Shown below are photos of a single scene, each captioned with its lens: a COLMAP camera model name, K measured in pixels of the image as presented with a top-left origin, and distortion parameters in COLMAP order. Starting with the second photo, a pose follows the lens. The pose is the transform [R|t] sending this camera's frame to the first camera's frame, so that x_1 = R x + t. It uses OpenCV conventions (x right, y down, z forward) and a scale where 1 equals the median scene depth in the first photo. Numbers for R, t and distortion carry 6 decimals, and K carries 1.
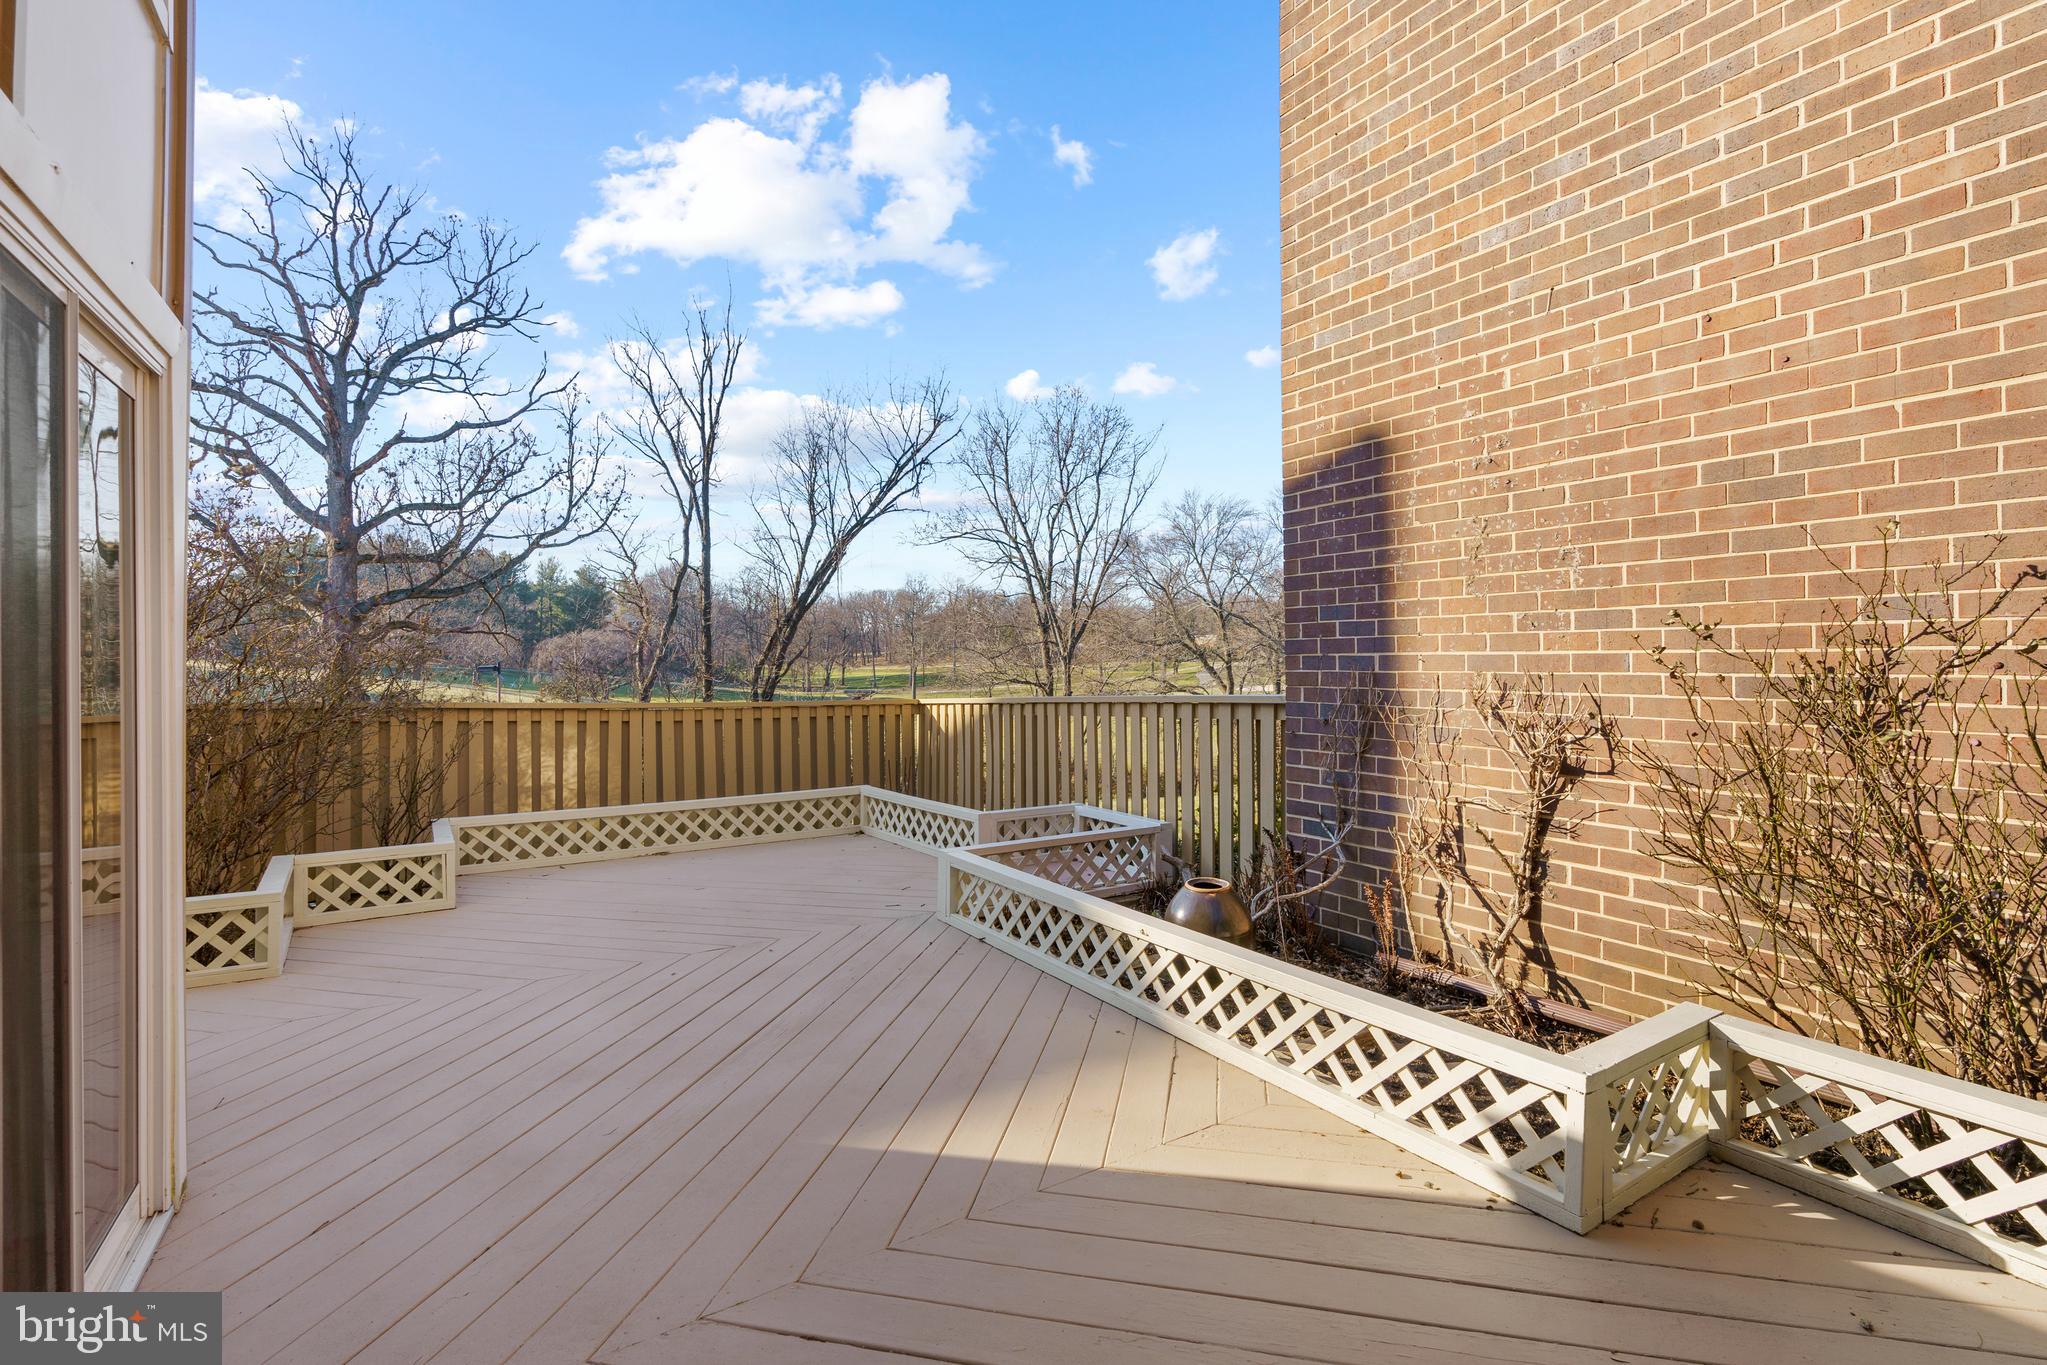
lens RADIAL K [[931.8, 0, 1017.0], [0, 931.8, 658.8], [0, 0, 1]] dist [-0.010497, 0.004310]
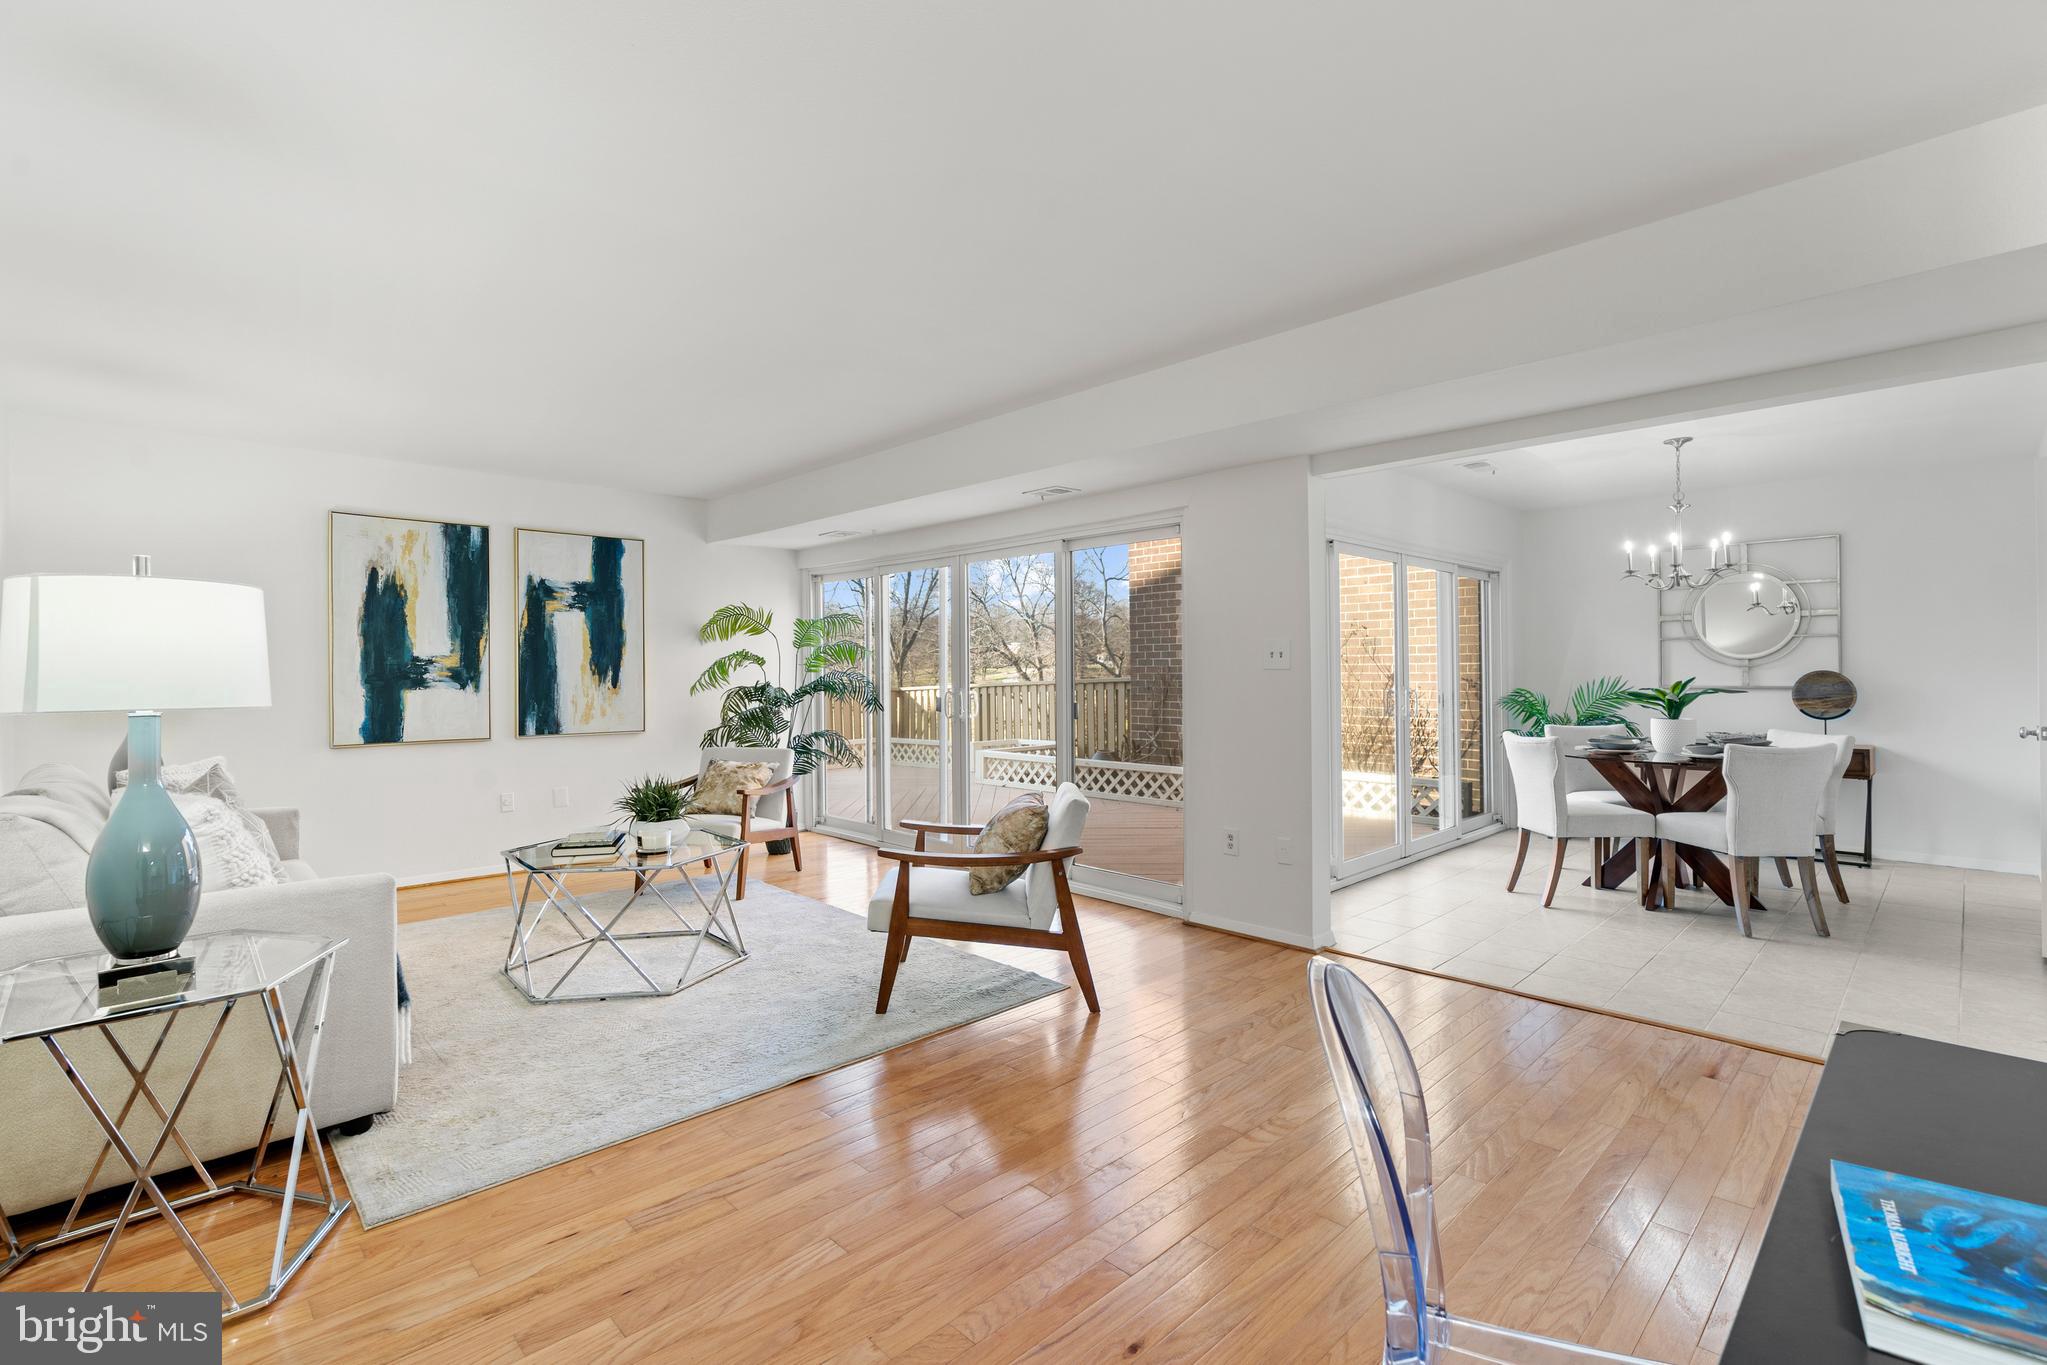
lens RADIAL K [[931.8, 0, 1013.3], [0, 931.8, 664.5], [0, 0, 1]] dist [-0.010497, 0.004310]
pose [[0.978712, -0.002888, 0.205219, -0.054542], [0.003313, 0.999993, -0.001729, 0.001455], [-0.205213, 0.002372, 0.978714, -0.138088]]
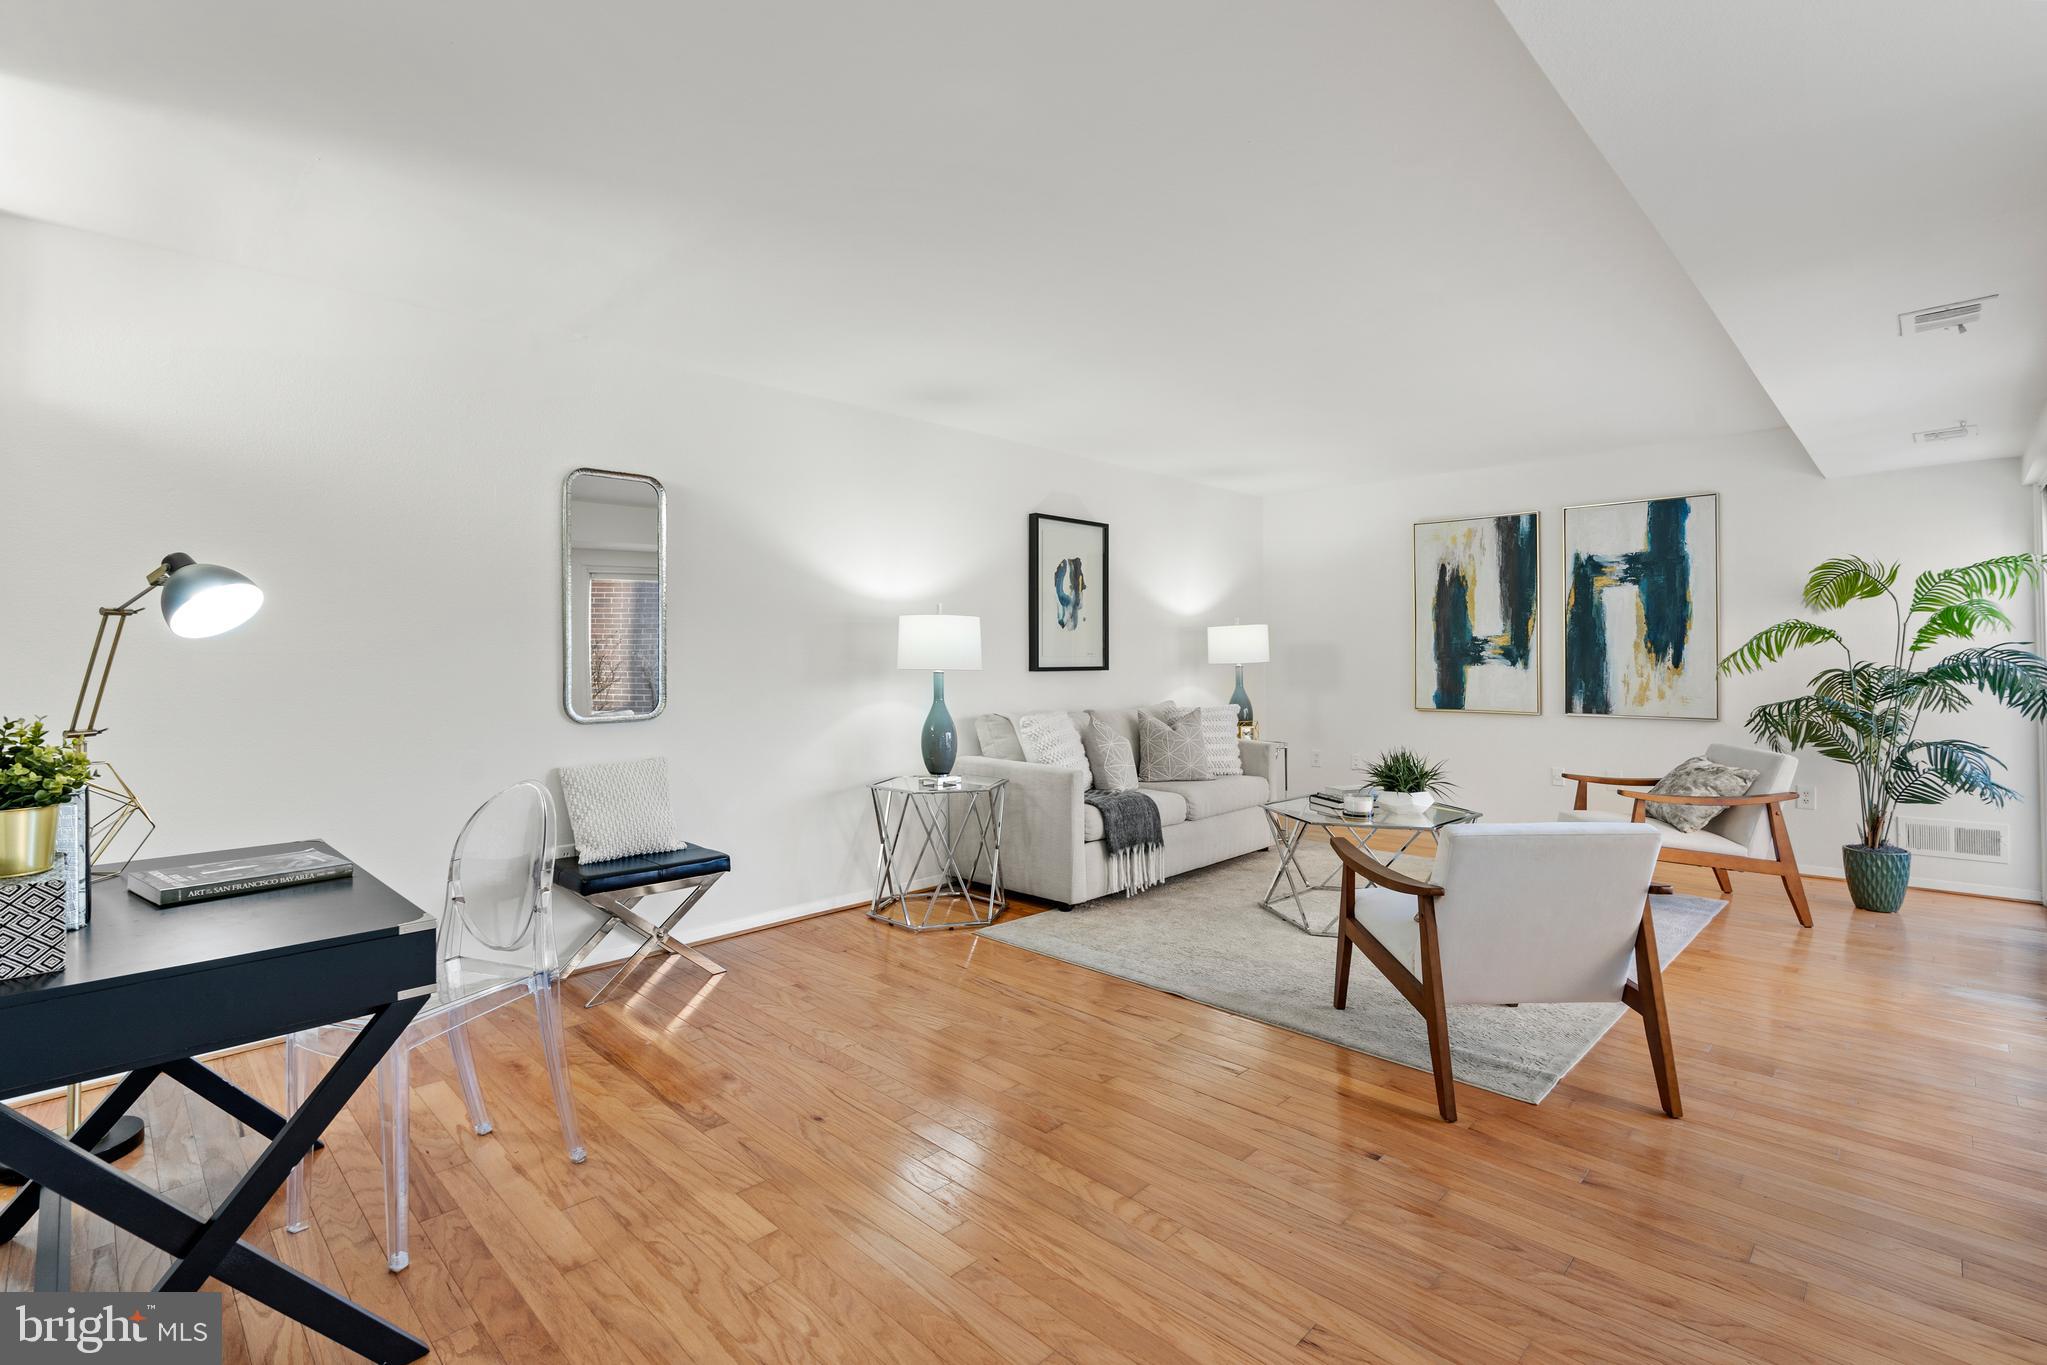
lens RADIAL K [[931.8, 0, 1022.4], [0, 931.8, 650.0], [0, 0, 1]] dist [-0.010497, 0.004310]
pose [[0.239727, -0.004590, -0.970830, 0.027405], [0.010100, 0.999947, -0.002234, 0.001591], [0.970788, -0.009269, 0.239760, -0.096855]]
